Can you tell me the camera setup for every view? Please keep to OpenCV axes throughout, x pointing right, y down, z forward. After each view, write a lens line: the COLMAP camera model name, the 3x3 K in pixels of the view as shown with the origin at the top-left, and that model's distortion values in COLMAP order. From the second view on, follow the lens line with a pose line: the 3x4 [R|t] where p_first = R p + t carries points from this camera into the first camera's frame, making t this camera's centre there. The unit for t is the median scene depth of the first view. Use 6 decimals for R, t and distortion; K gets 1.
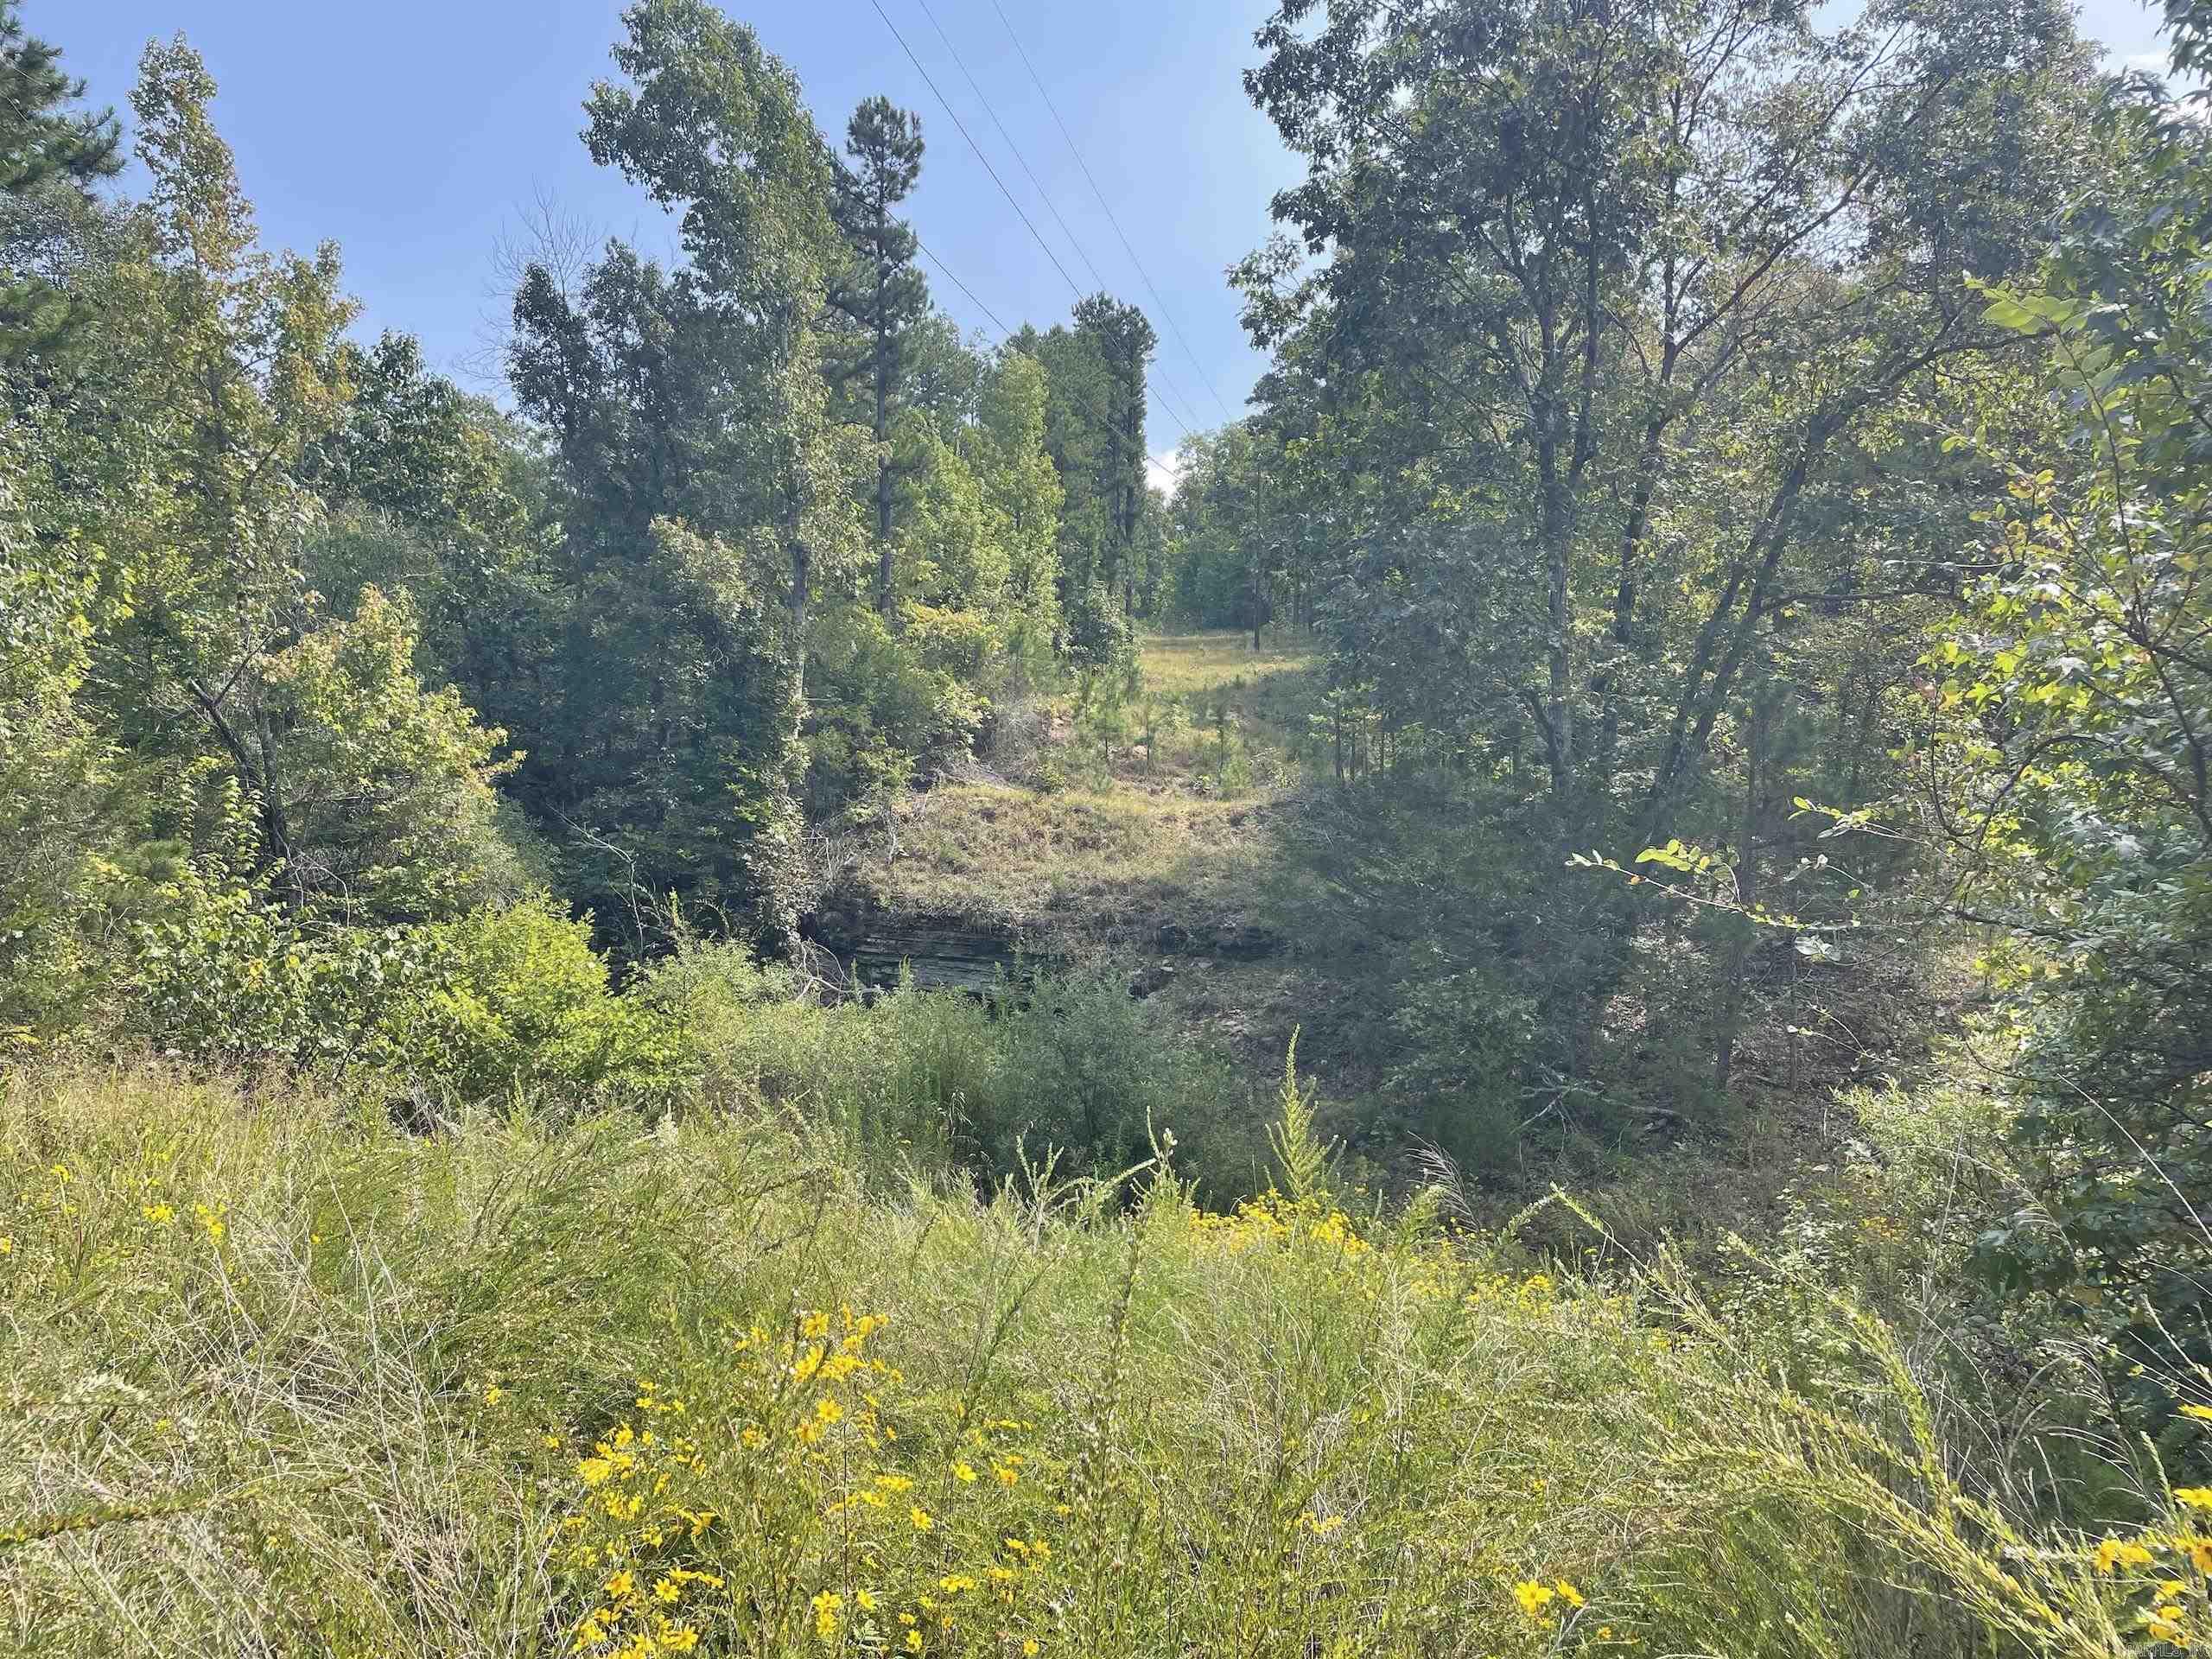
lens RADIAL K [[1690.7, 0, 1106.0], [0, 1690.7, 829.5], [0, 0, 1]] dist [0.080298, -0.097926]
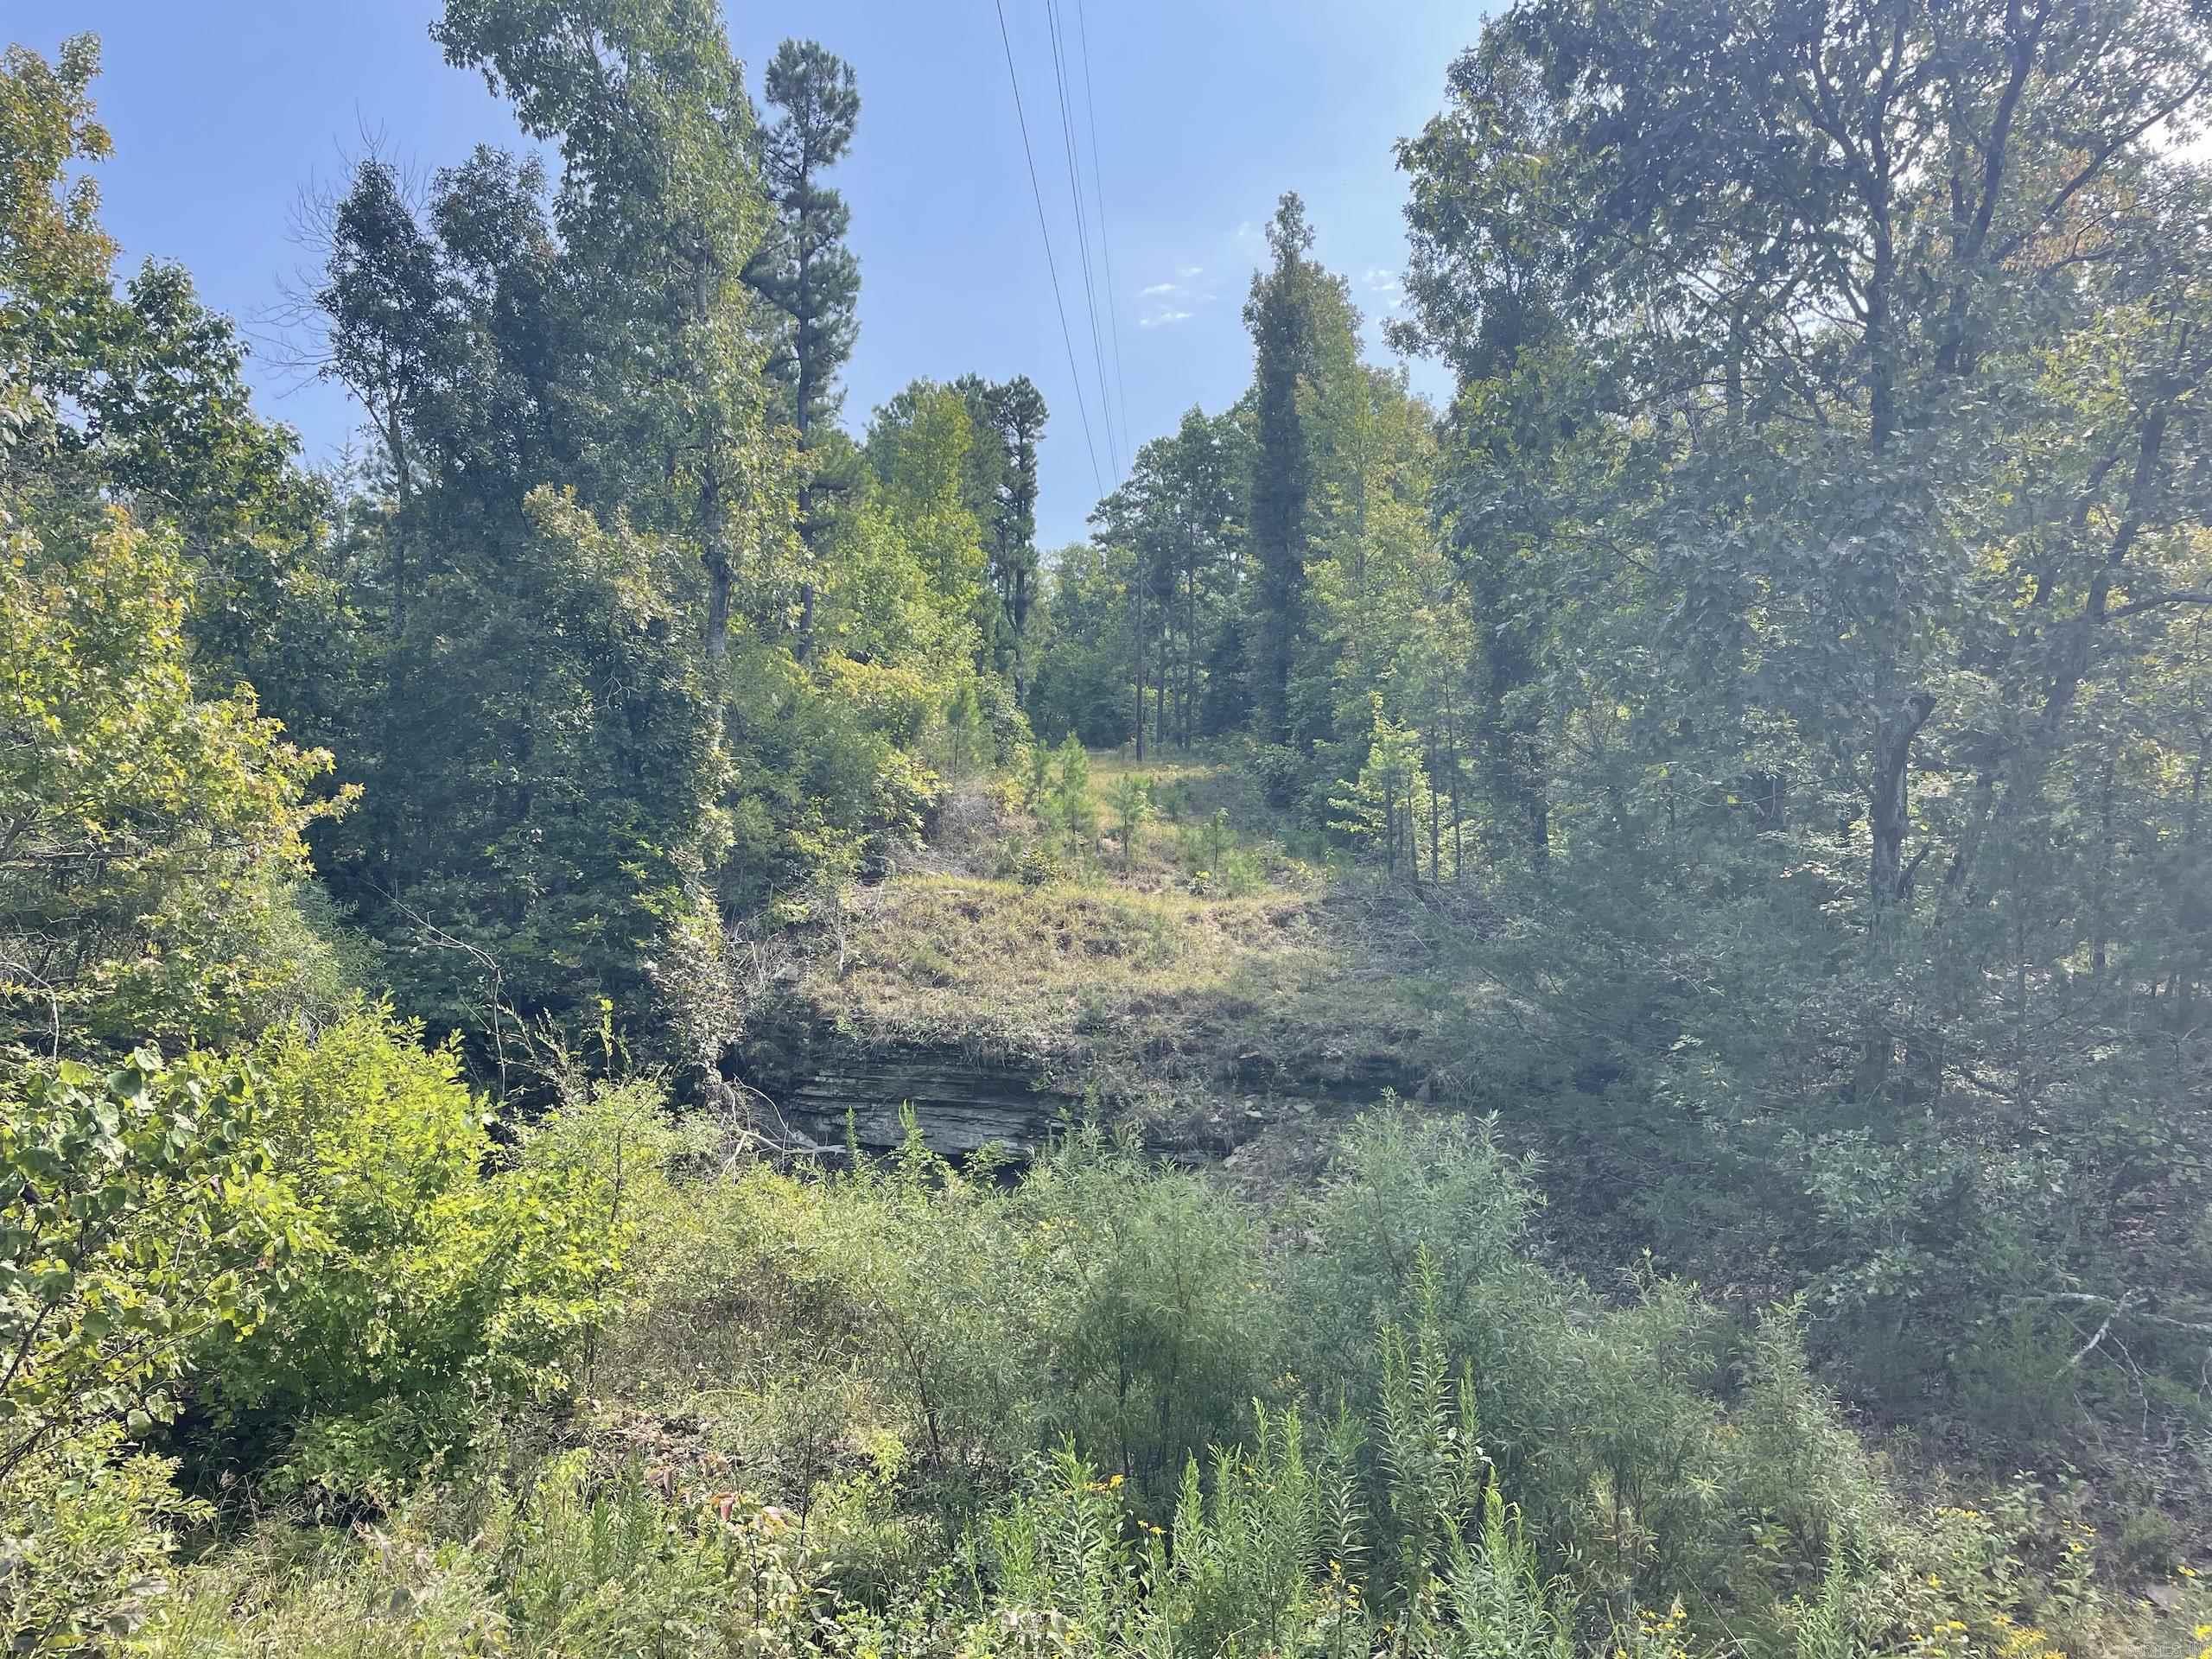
lens RADIAL K [[1690.7, 0, 1106.0], [0, 1690.7, 829.5], [0, 0, 1]] dist [0.080298, -0.097926]
pose [[0.992058, 0.008961, 0.125459, -0.107091], [0.001597, 0.996481, -0.083804, 0.019083], [-0.125768, 0.083338, 0.988553, 0.245598]]
